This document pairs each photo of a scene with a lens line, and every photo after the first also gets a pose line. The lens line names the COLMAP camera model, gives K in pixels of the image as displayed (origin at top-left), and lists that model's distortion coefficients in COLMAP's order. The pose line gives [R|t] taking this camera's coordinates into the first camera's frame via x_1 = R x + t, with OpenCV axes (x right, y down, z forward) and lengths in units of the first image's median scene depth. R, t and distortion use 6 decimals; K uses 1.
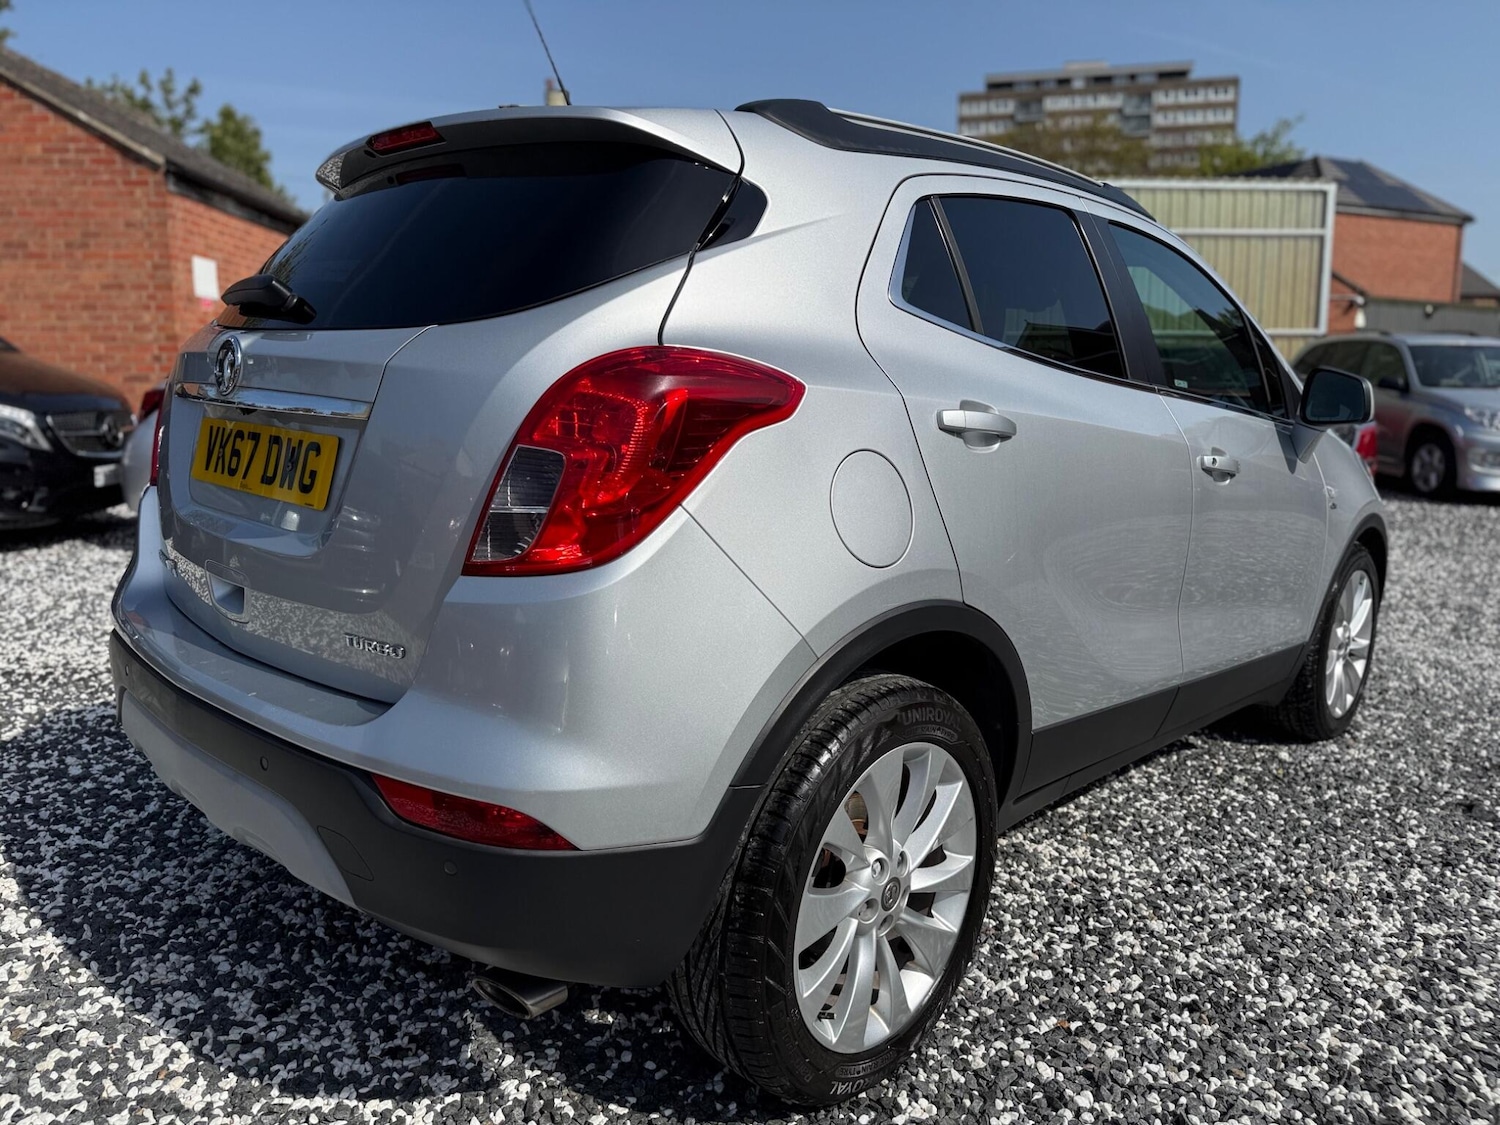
lens RADIAL K [[1386.3, 0, 750.0], [0, 1386.3, 562.5], [0, 0, 1]] dist [0.115205, -0.207807]
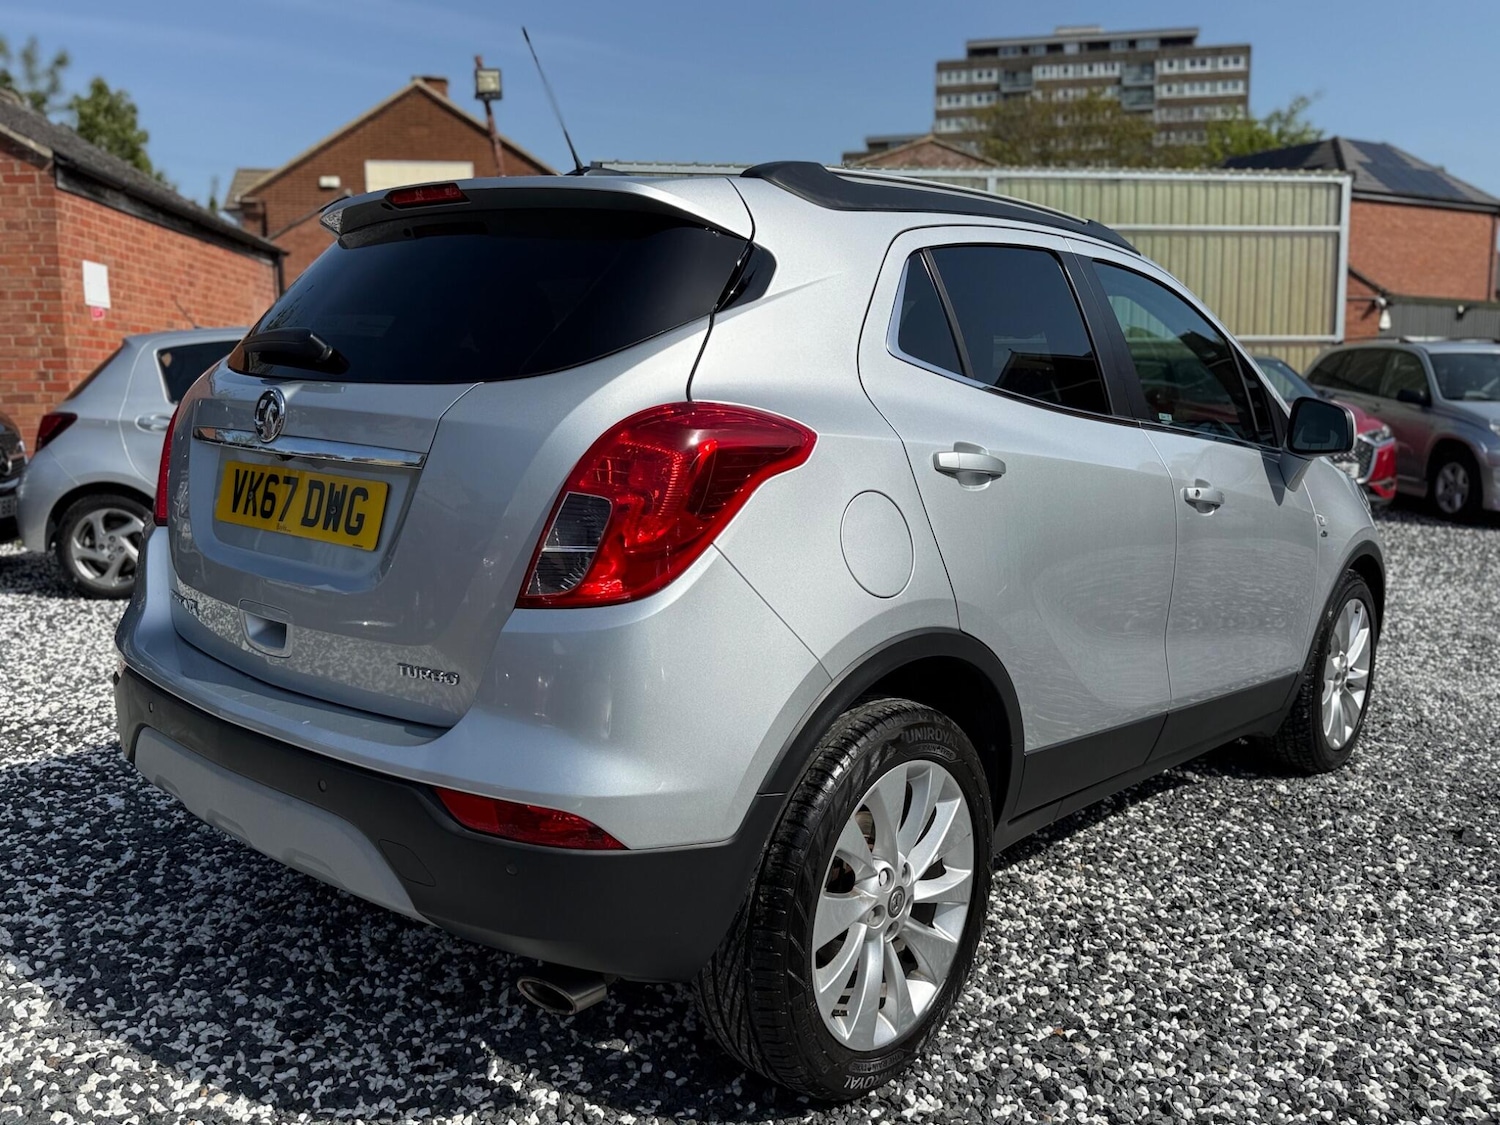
lens RADIAL K [[1893.9, 0, 750.0], [0, 1893.9, 562.5], [0, 0, 1]] dist [0.305523, -1.033585]
pose [[0.998461, -0.009723, 0.054601, -0.079489], [0.010882, 0.999721, -0.020963, 0.005024], [-0.054382, 0.021525, 0.998288, -0.416601]]
